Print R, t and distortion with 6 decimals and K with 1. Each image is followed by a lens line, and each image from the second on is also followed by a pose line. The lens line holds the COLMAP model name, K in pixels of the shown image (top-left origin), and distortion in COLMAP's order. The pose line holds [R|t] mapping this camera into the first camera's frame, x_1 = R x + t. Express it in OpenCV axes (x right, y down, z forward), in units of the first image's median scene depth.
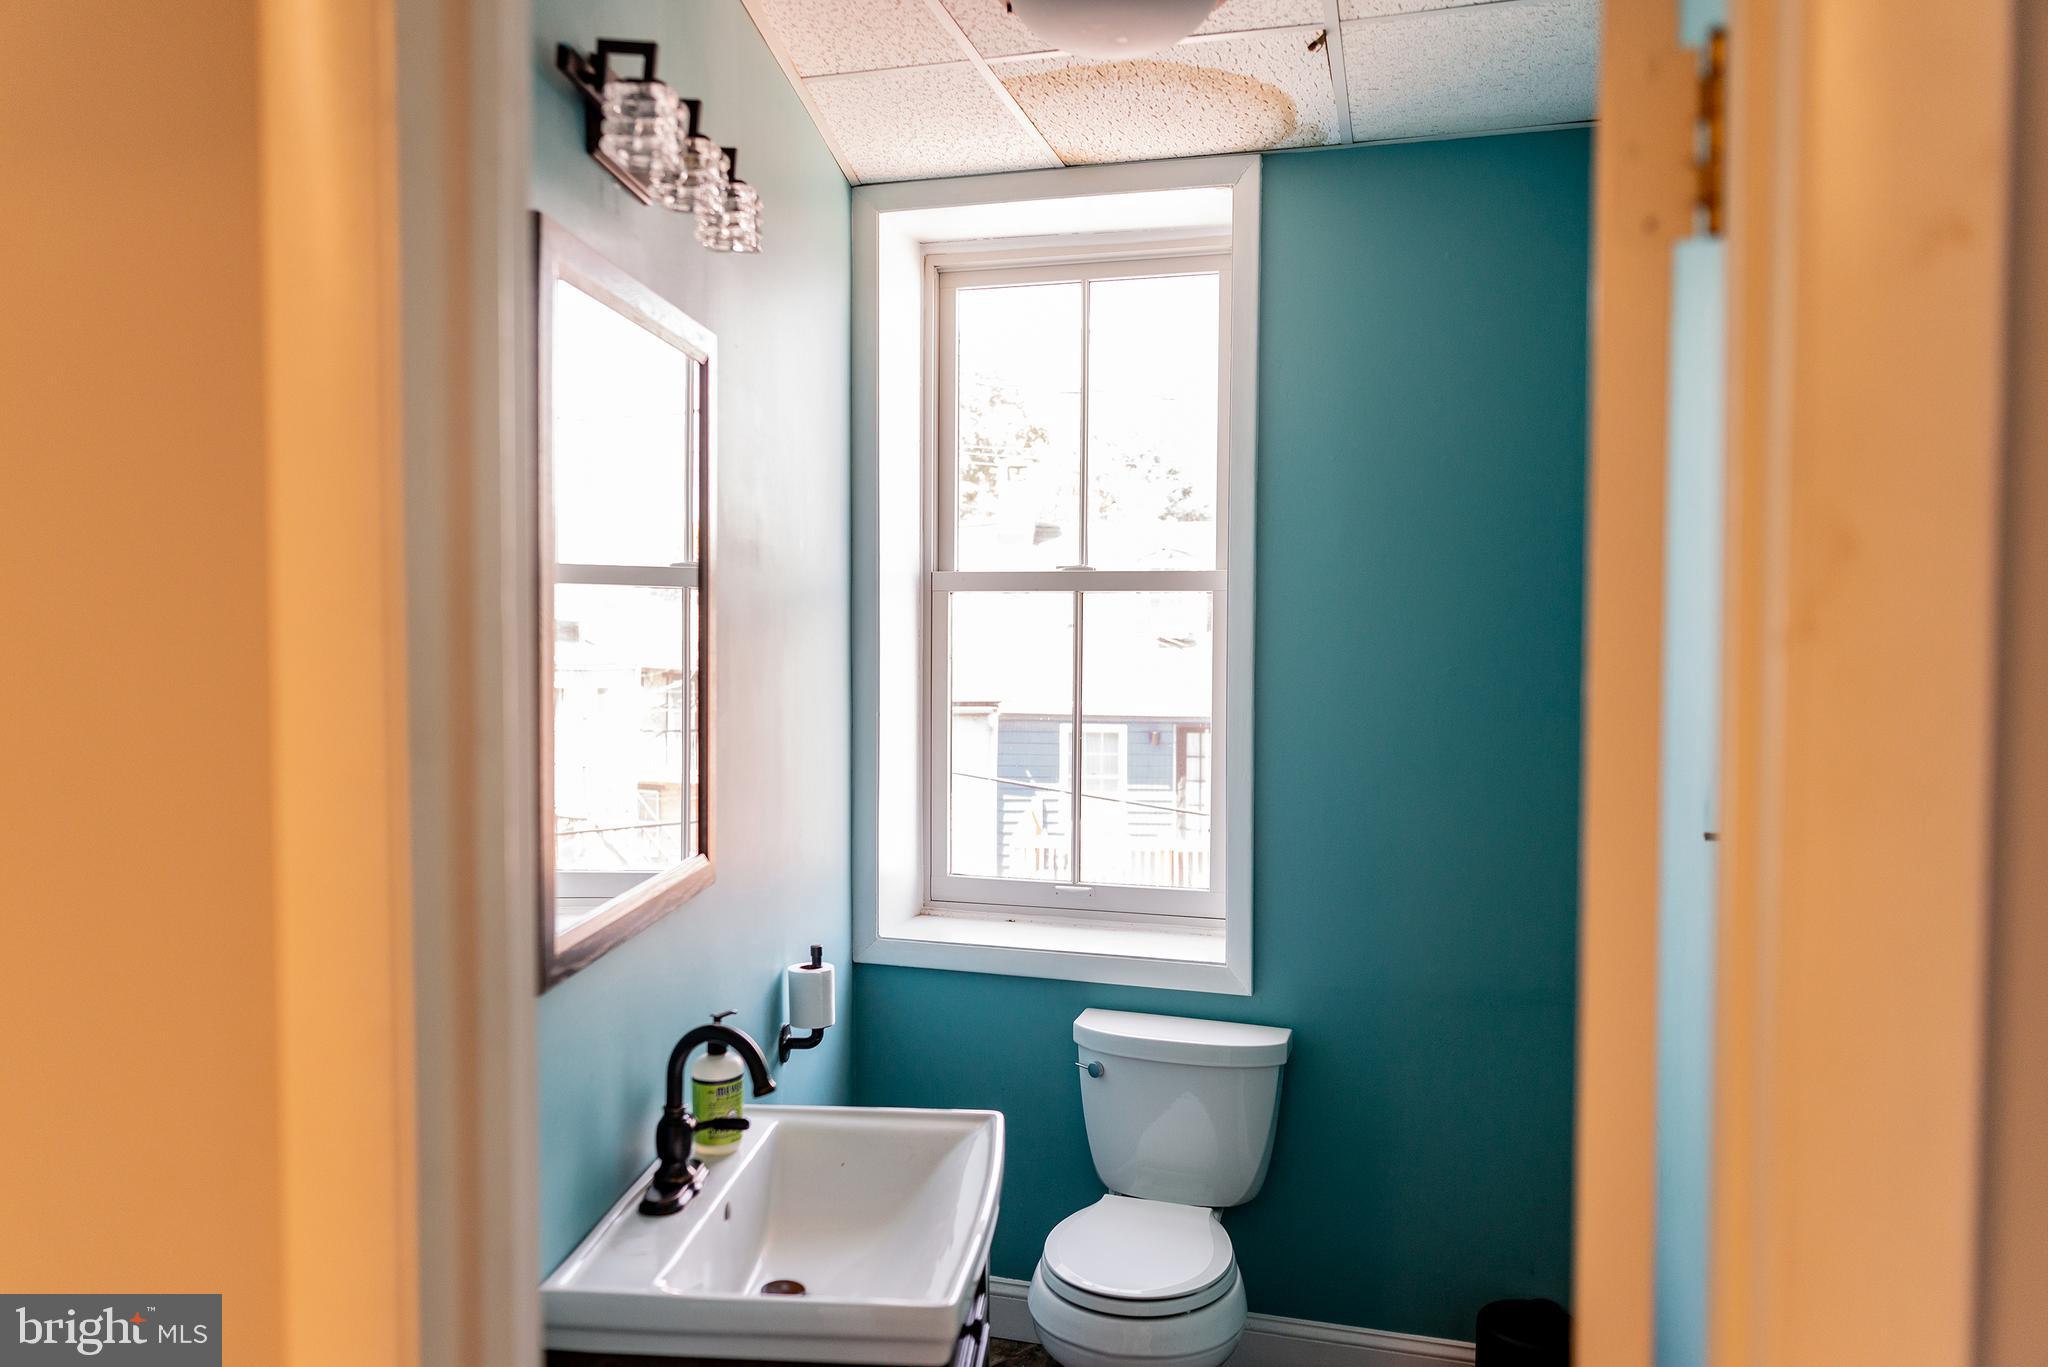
lens RADIAL K [[1402.3, 0, 1025.7], [0, 1402.3, 681.8], [0, 0, 1]] dist [-0.000165, 0.001640]
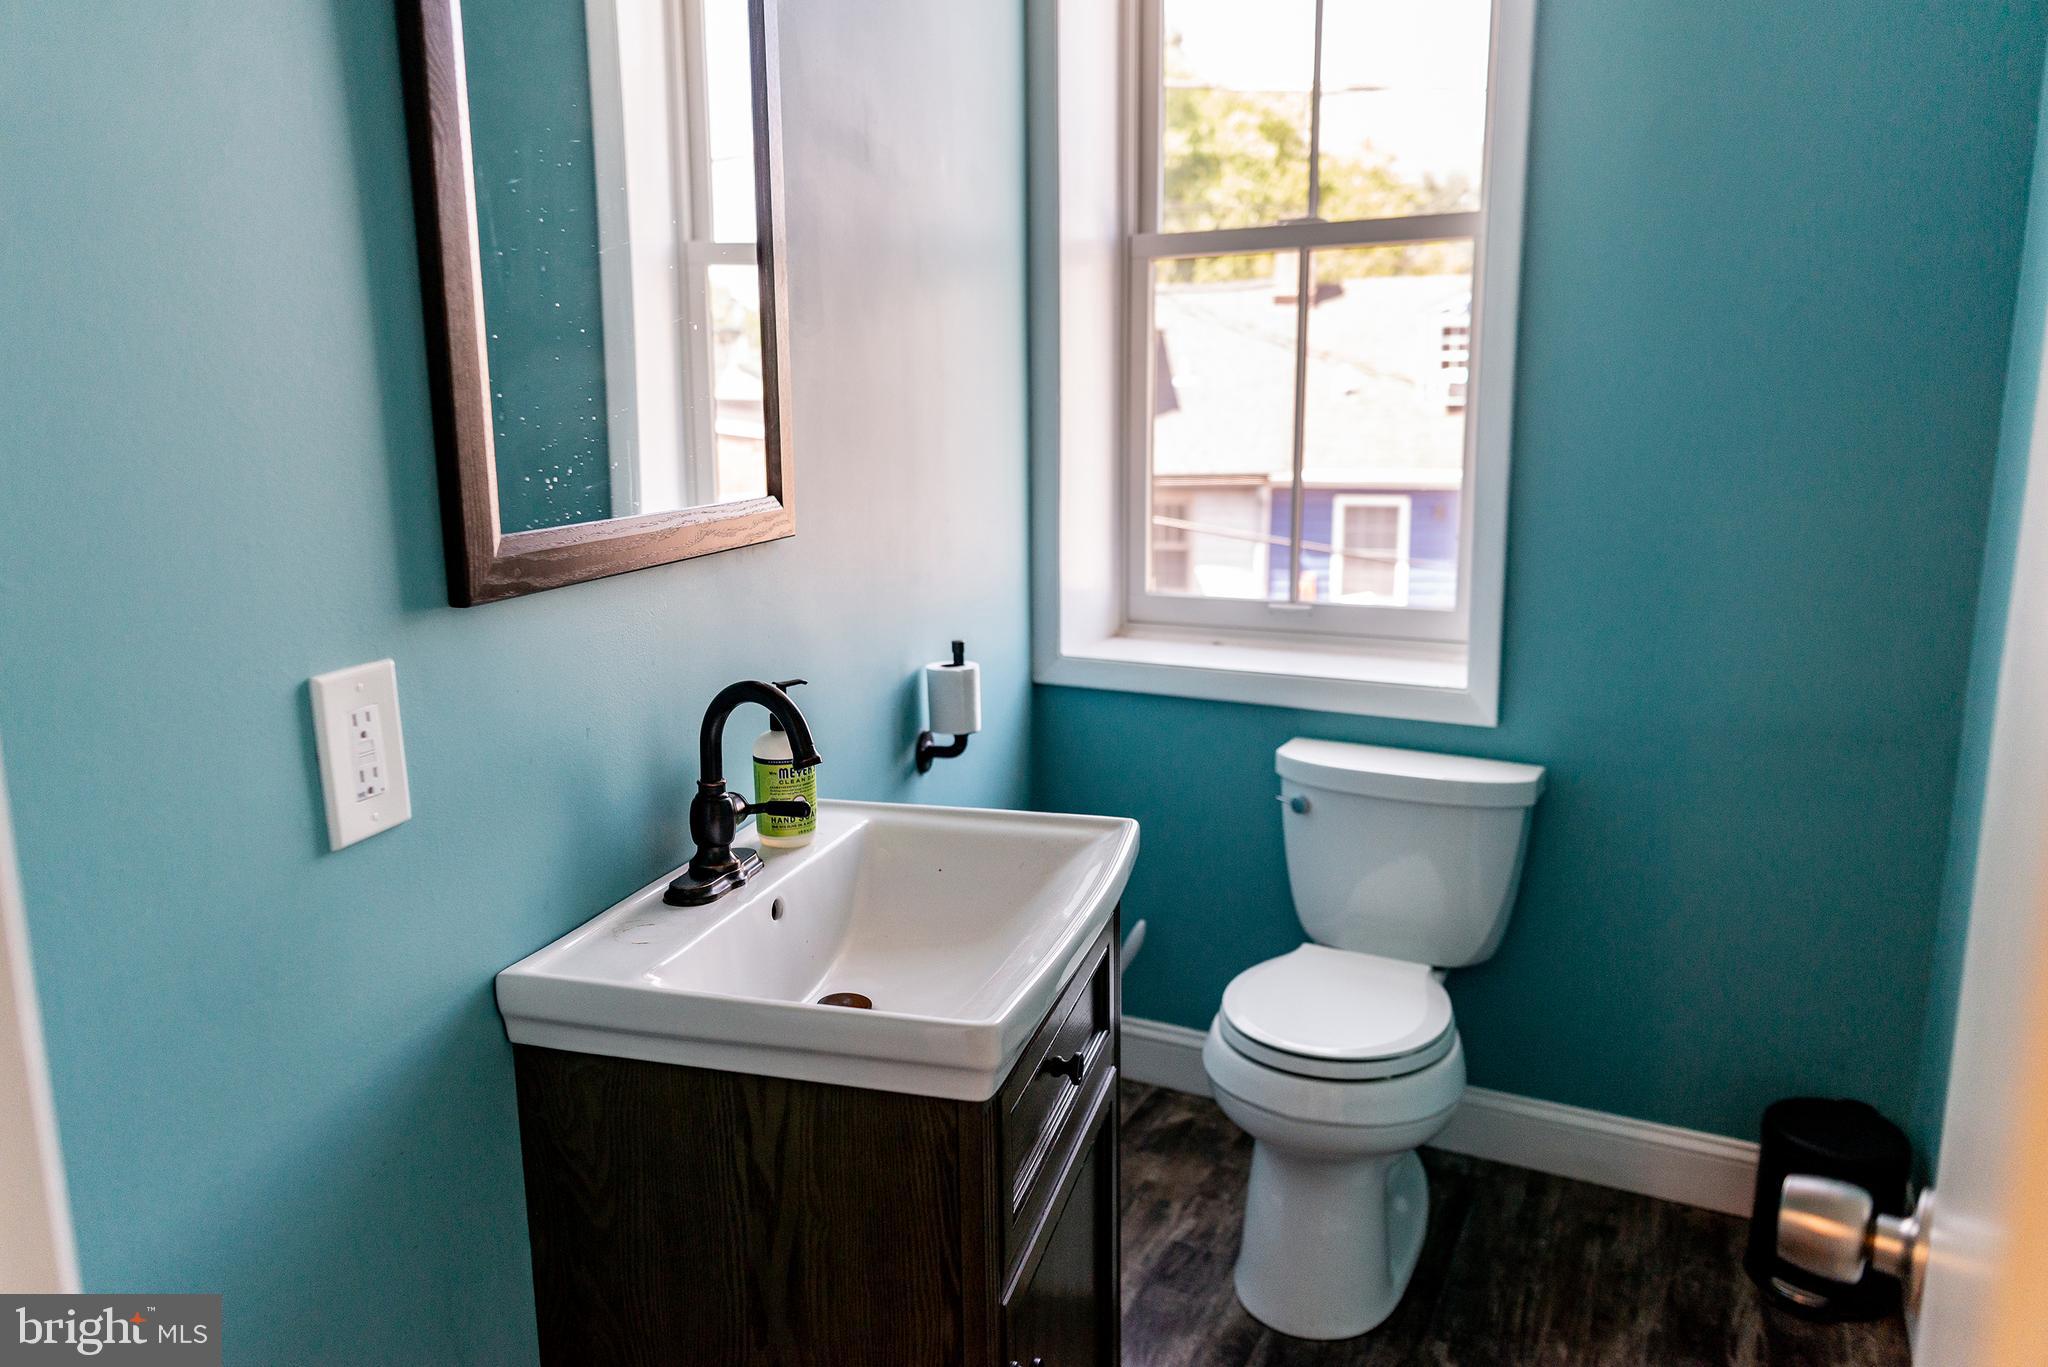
lens RADIAL K [[1402.3, 0, 1022.3], [0, 1402.3, 684.3], [0, 0, 1]] dist [-0.000165, 0.001640]
pose [[0.979801, 0.022699, -0.198680, 0.059609], [0.007705, 0.988514, 0.150933, 0.084465], [0.199824, -0.149415, 0.968373, 0.170692]]
